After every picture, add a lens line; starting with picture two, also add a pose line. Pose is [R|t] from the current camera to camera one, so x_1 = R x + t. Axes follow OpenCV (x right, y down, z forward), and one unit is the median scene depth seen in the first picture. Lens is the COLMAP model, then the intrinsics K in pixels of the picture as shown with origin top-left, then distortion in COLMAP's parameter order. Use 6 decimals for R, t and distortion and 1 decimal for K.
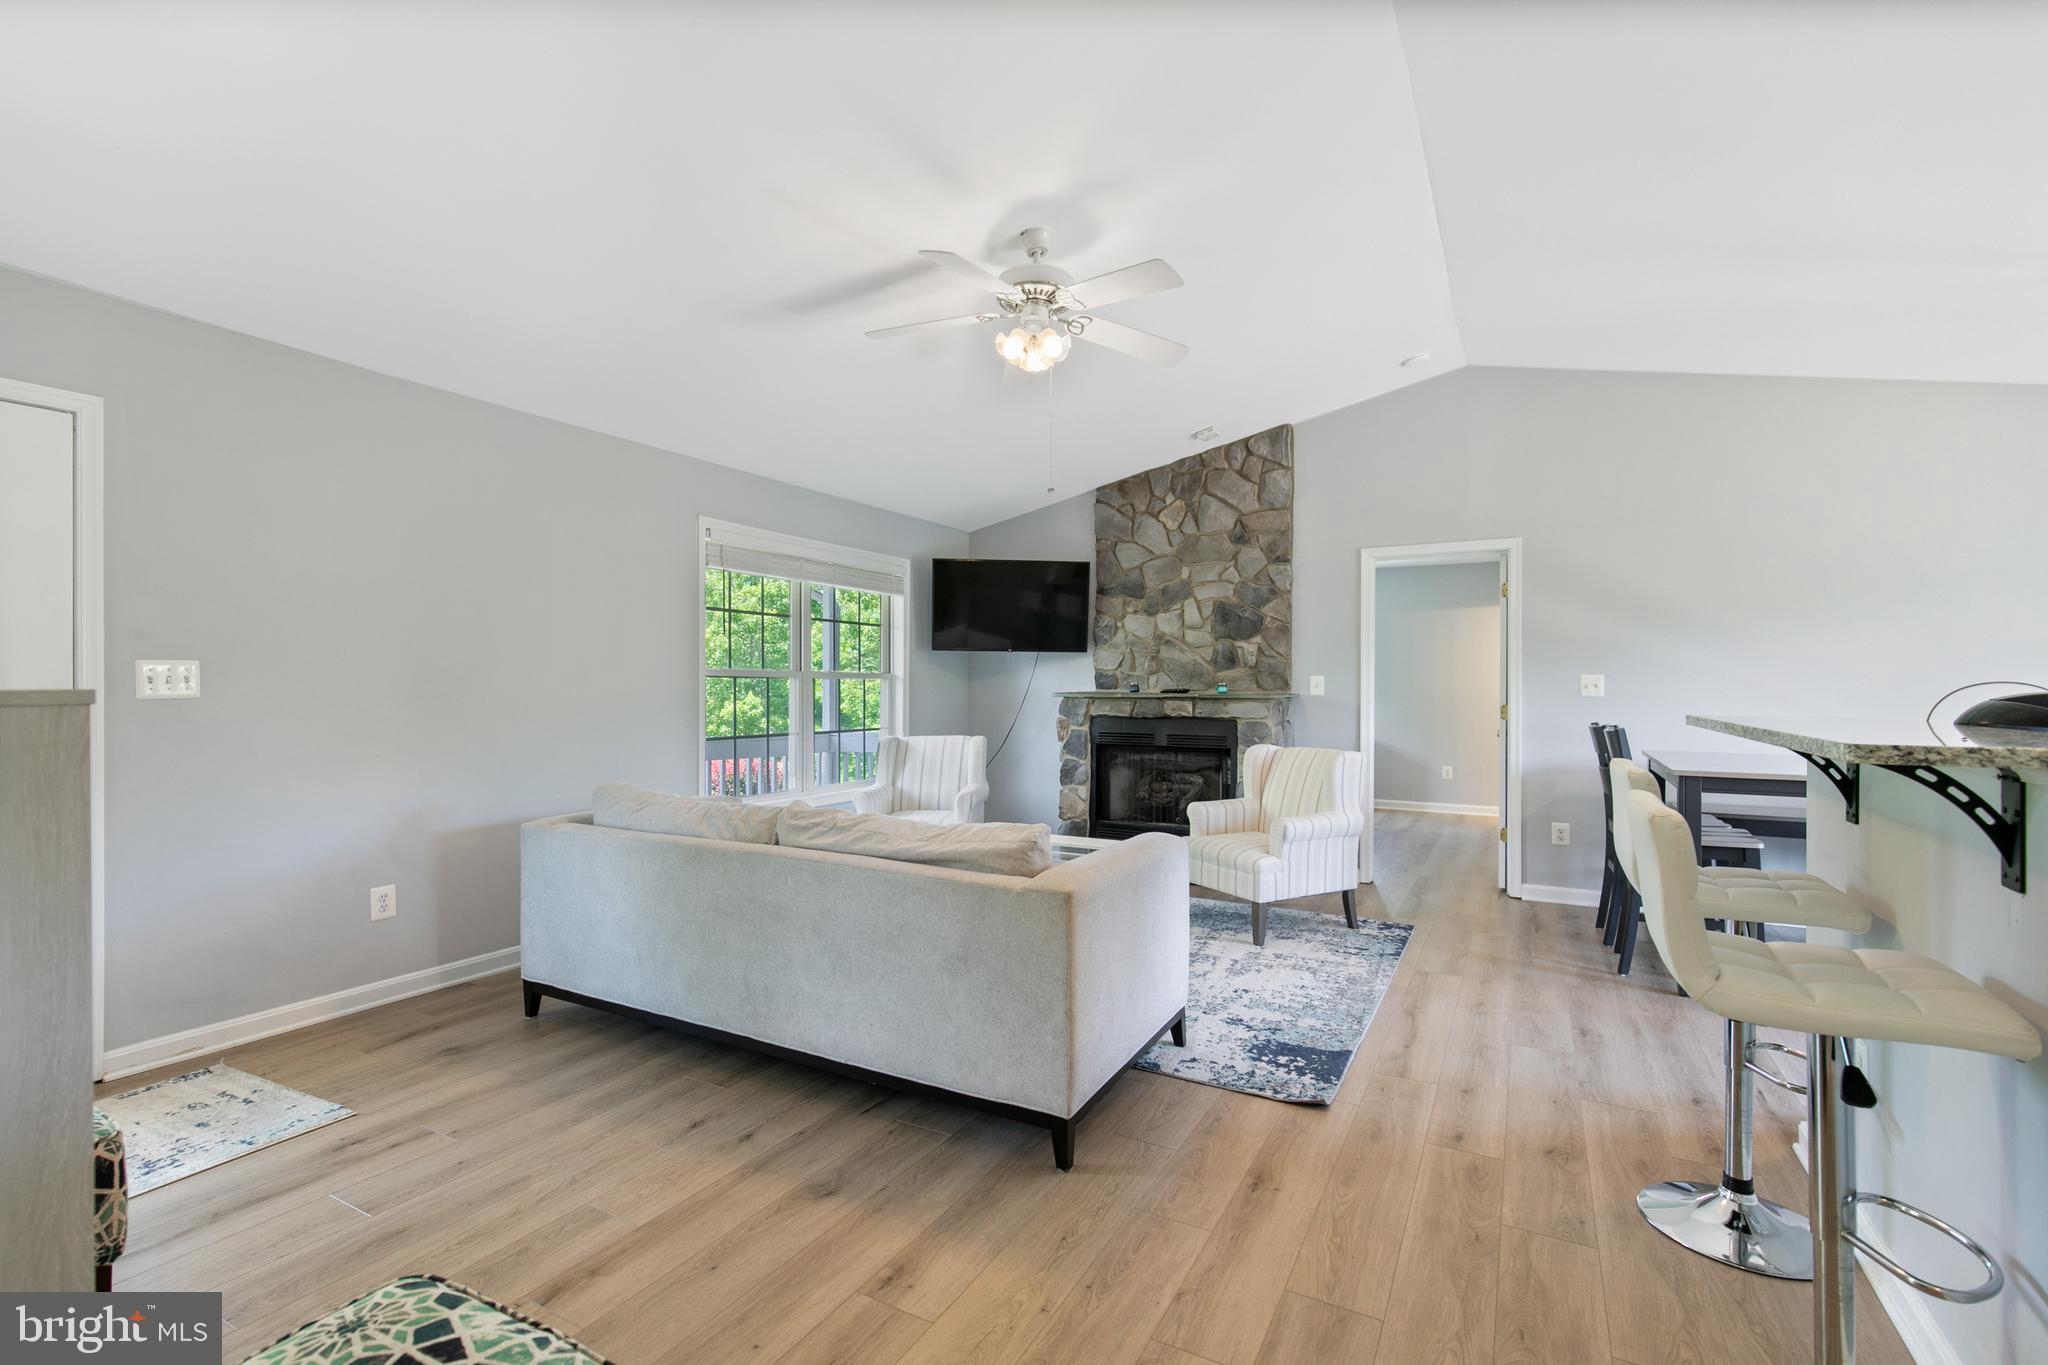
lens RADIAL K [[921.5, 0, 1016.8], [0, 921.5, 686.1], [0, 0, 1]] dist [0.006320, -0.000057]
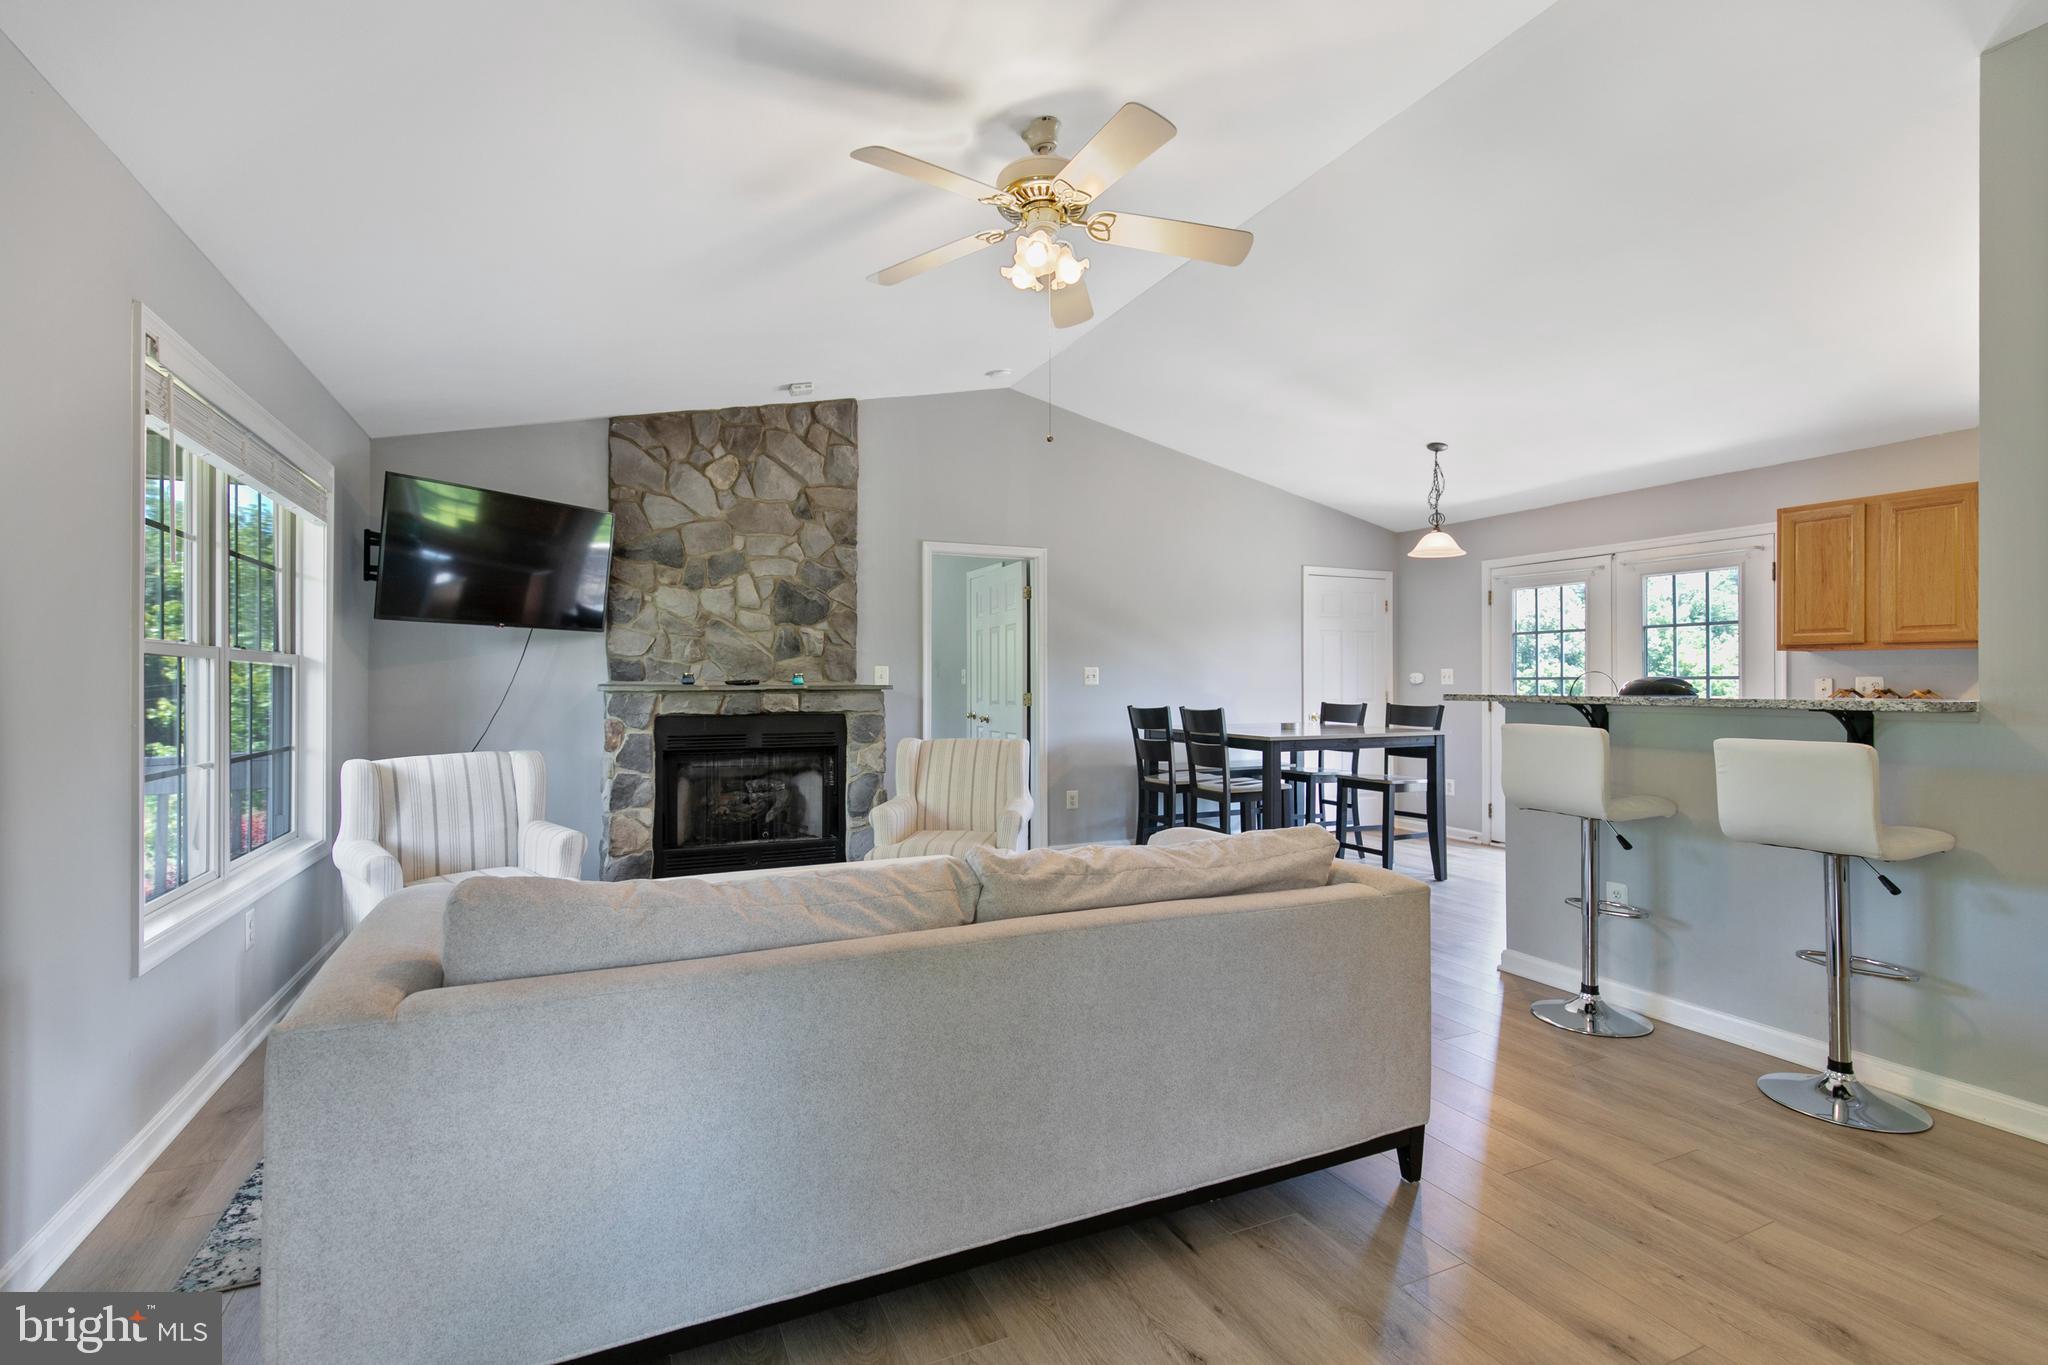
lens RADIAL K [[937.8, 0, 1028.0], [0, 937.8, 675.5], [0, 0, 1]] dist [0.010595, -0.003839]
pose [[0.584971, 0.002043, 0.811052, -0.372938], [0.002413, 0.999988, -0.004259, 0.003232], [-0.811051, 0.004449, 0.584959, 0.290229]]
